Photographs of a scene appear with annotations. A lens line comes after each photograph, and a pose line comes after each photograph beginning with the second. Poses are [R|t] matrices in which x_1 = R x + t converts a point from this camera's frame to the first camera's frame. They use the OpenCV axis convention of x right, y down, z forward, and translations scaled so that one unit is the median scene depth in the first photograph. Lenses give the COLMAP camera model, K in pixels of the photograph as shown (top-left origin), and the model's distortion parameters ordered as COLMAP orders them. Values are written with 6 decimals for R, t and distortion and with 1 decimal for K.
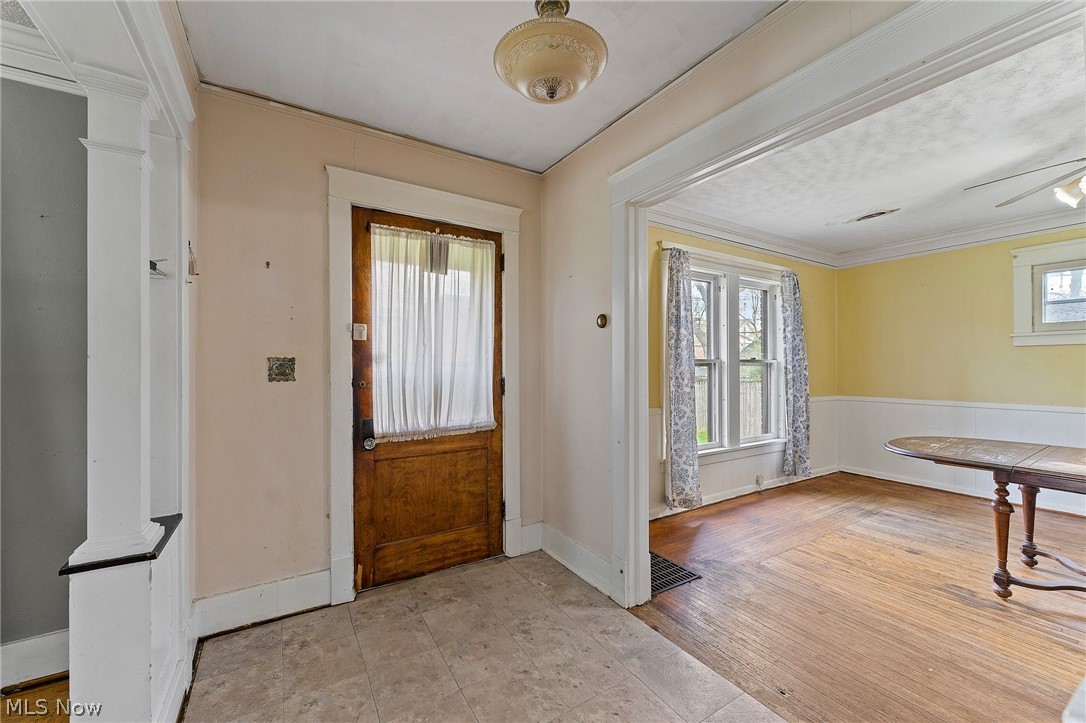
lens RADIAL K [[433.4, 0, 547.7], [0, 433.4, 366.0], [0, 0, 1]] dist [0.000835, -0.000082]
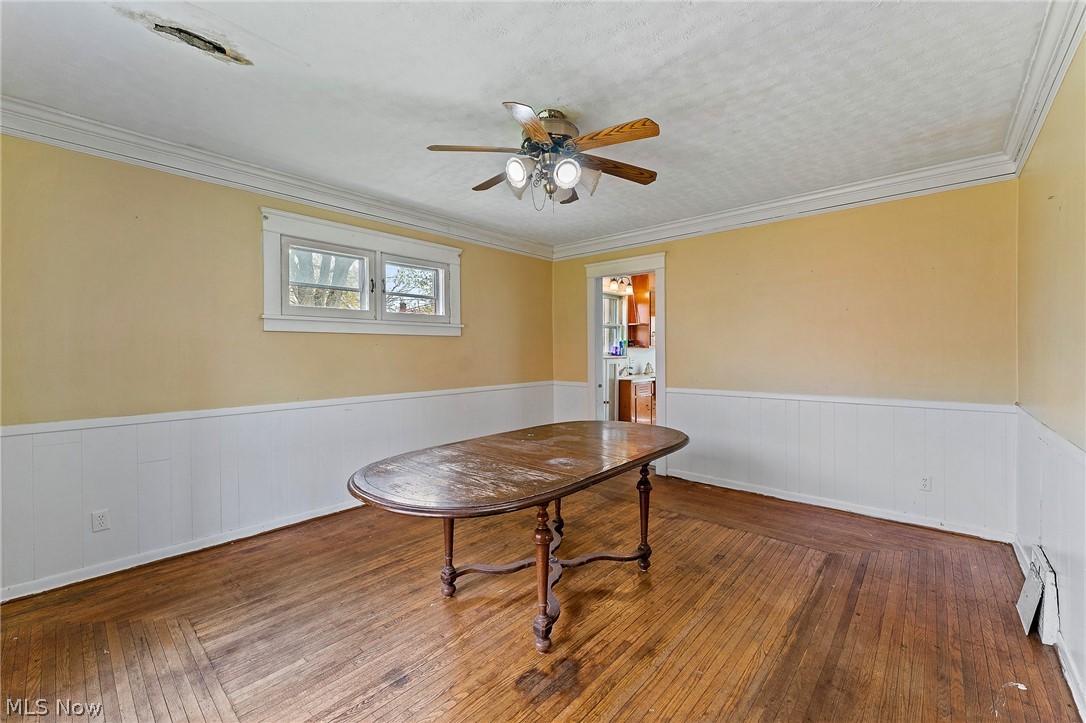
lens RADIAL K [[436.0, 0, 546.1], [0, 436.0, 353.7], [0, 0, 1]] dist [-0.000941, 0.000021]
pose [[-0.282764, 0.001597, 0.959188, 0.191755], [0.005719, 0.999984, 0.000021, -0.001622], [-0.959173, 0.005491, -0.282768, 0.799213]]
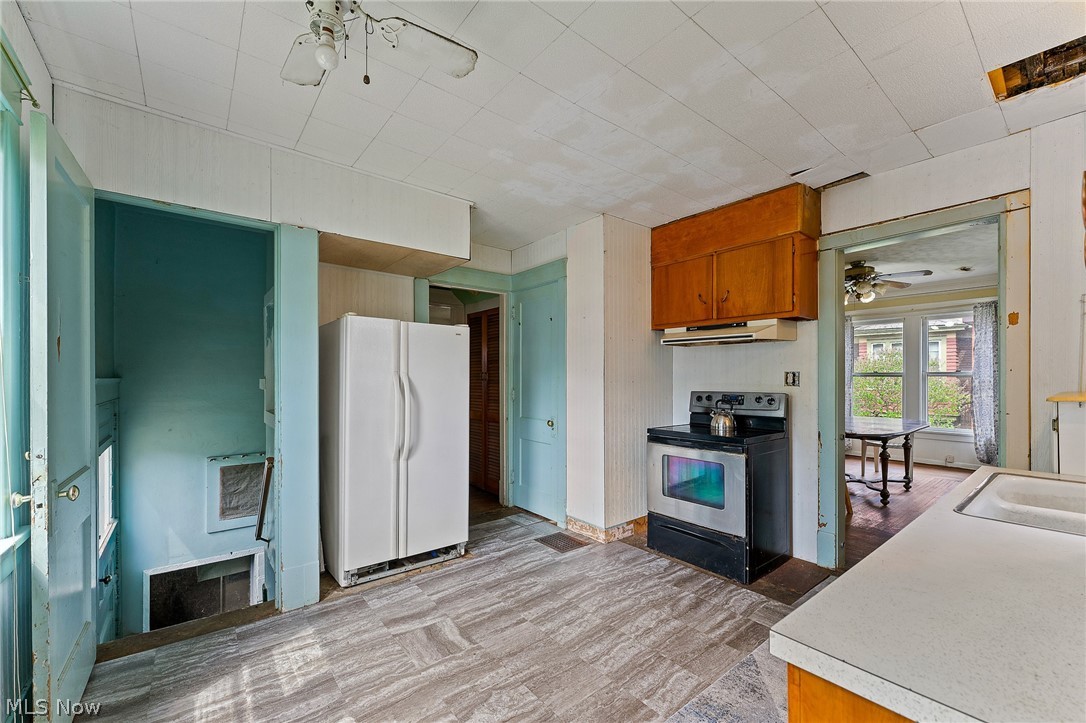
lens RADIAL K [[444.0, 0, 553.3], [0, 444.0, 376.1], [0, 0, 1]] dist [0.001498, 0.000144]
pose [[0.125181, 0.000507, -0.992134, 2.077404], [0.005103, 0.999986, 0.001155, -0.010953], [0.992121, -0.005208, 0.125177, -0.507359]]
